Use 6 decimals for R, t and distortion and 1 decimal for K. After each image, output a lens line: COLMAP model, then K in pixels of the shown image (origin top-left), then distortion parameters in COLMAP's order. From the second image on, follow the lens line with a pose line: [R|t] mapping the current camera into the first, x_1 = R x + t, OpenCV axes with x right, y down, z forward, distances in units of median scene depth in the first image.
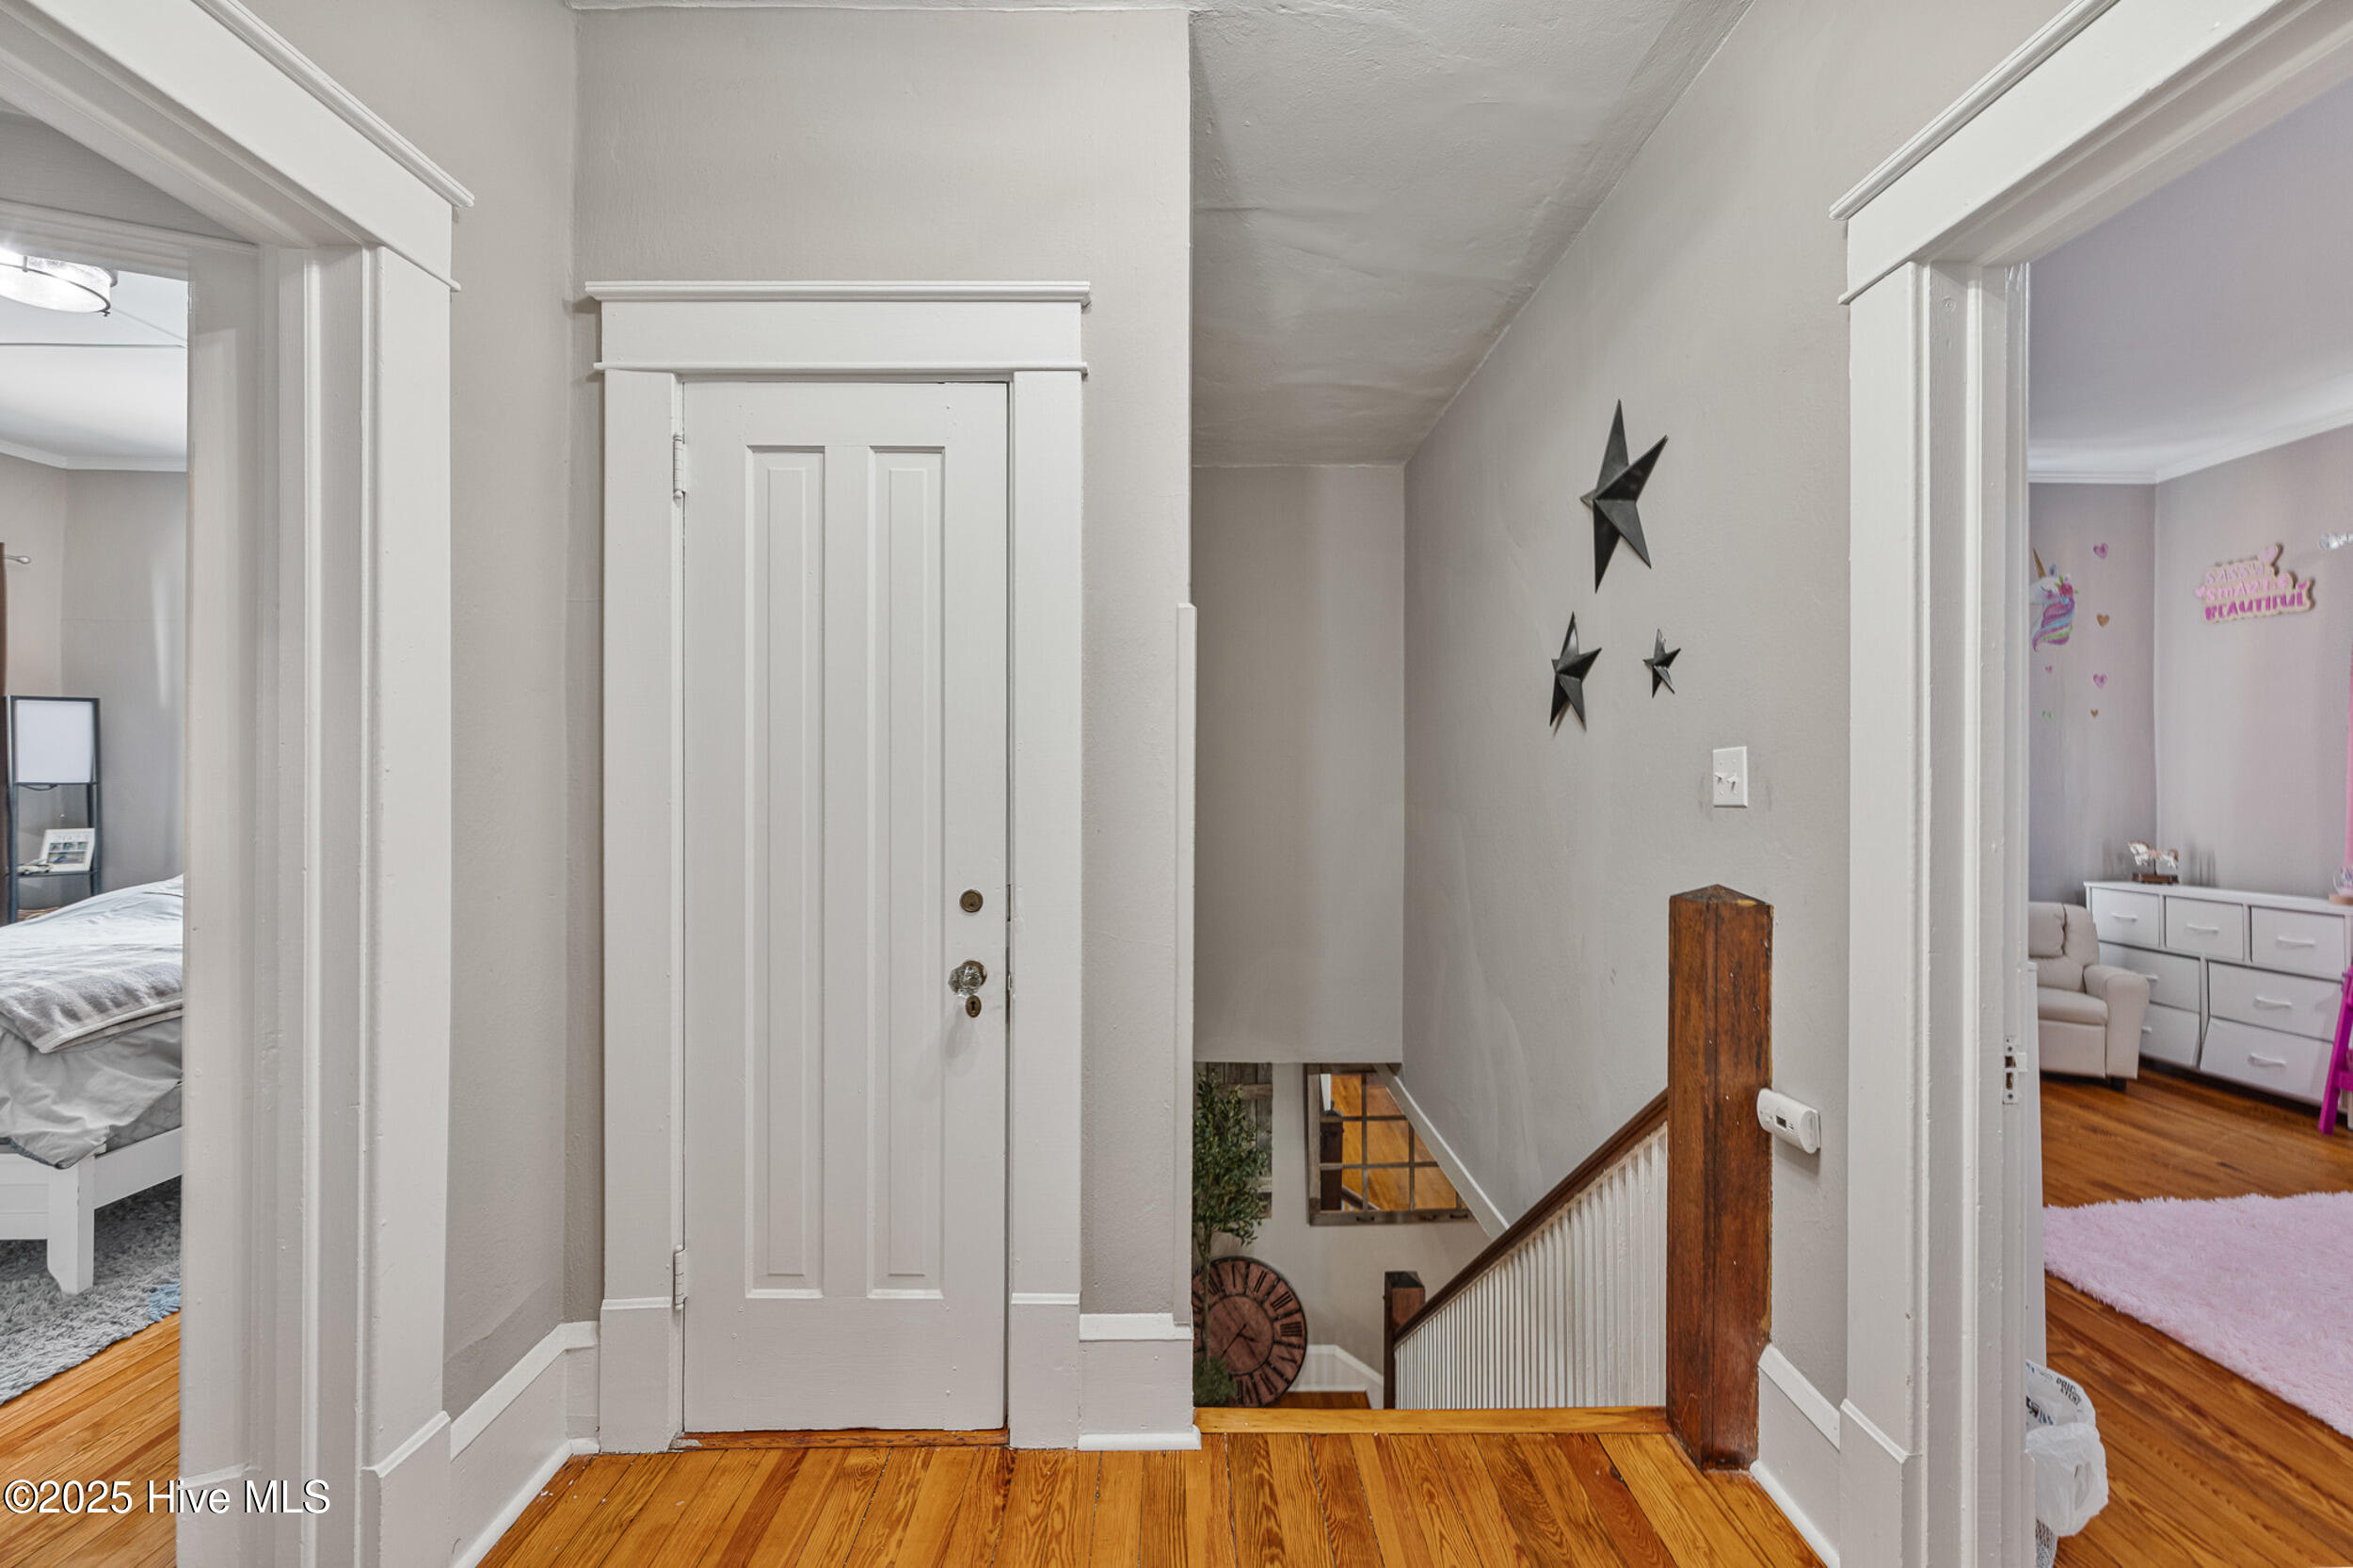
lens RADIAL K [[965.3, 0, 1176.5], [0, 965.3, 784.0], [0, 0, 1]] dist [0.002365, 0.000533]
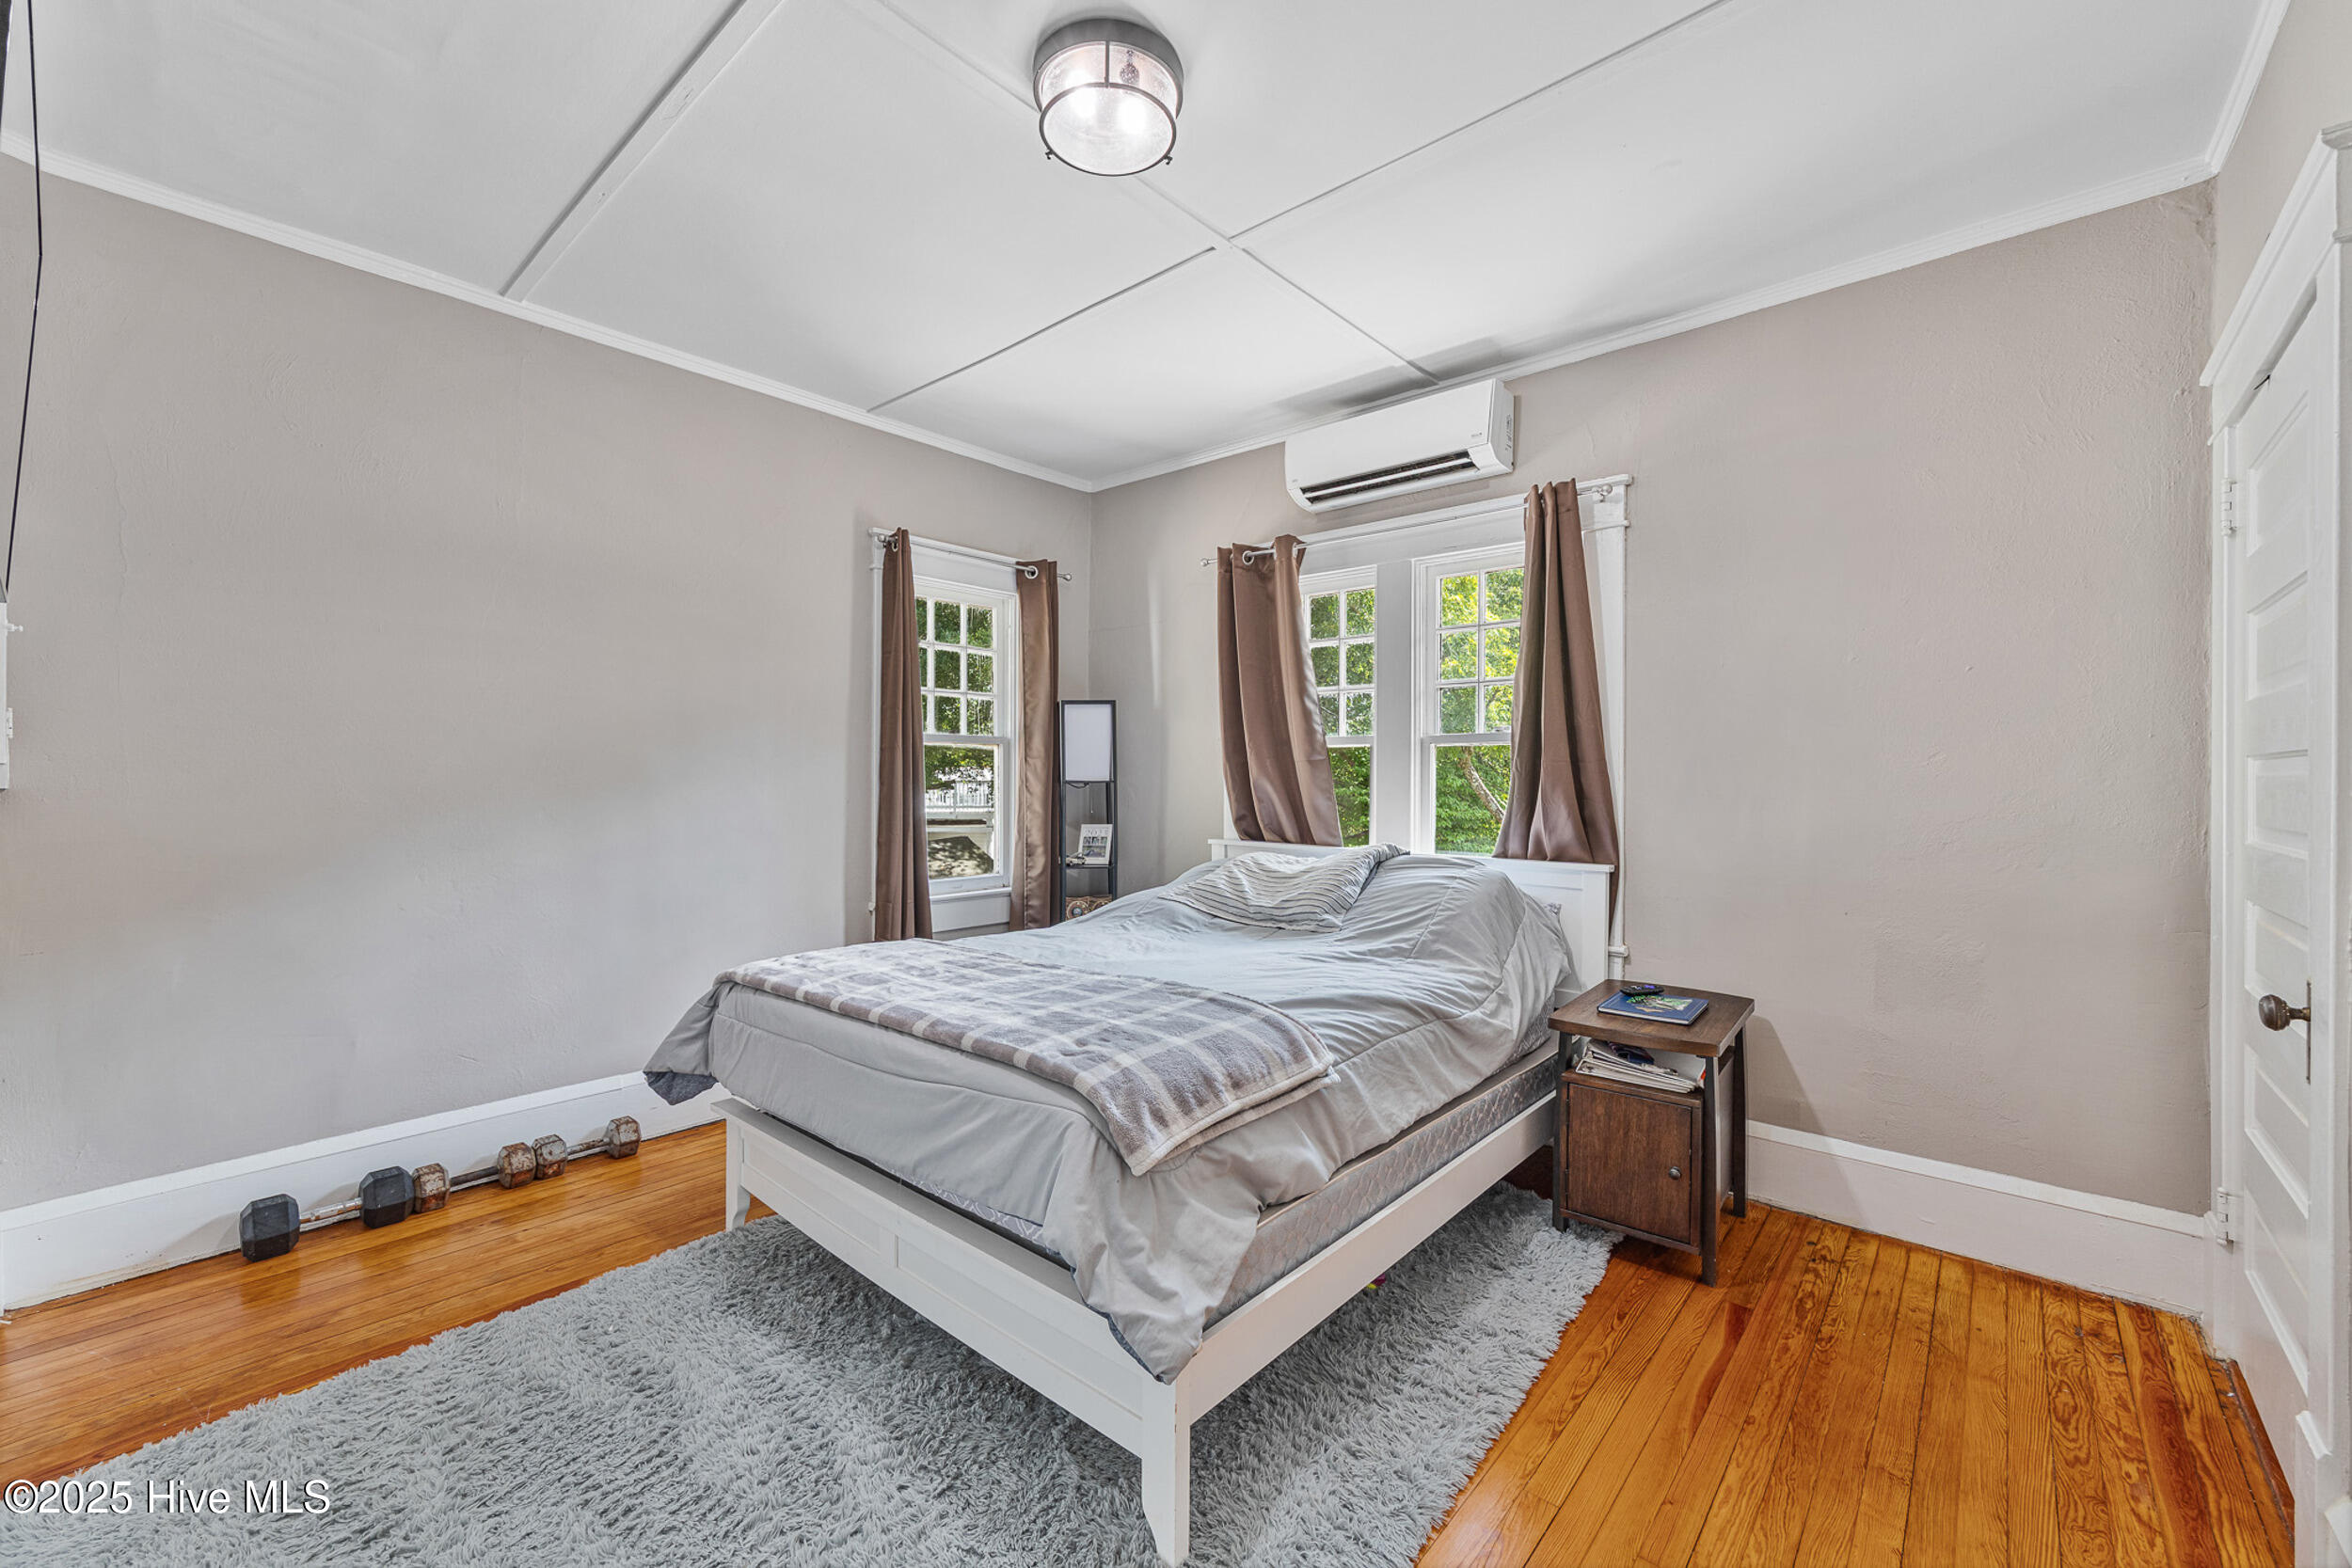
lens RADIAL K [[944.9, 0, 1181.5], [0, 944.9, 788.0], [0, 0, 1]] dist [0.000942, 0.000515]
pose [[0.748063, 0.003872, -0.663616, -0.650727], [-0.001350, 0.999990, 0.004314, 0.003046], [0.663626, -0.002331, 0.748061, 0.485420]]
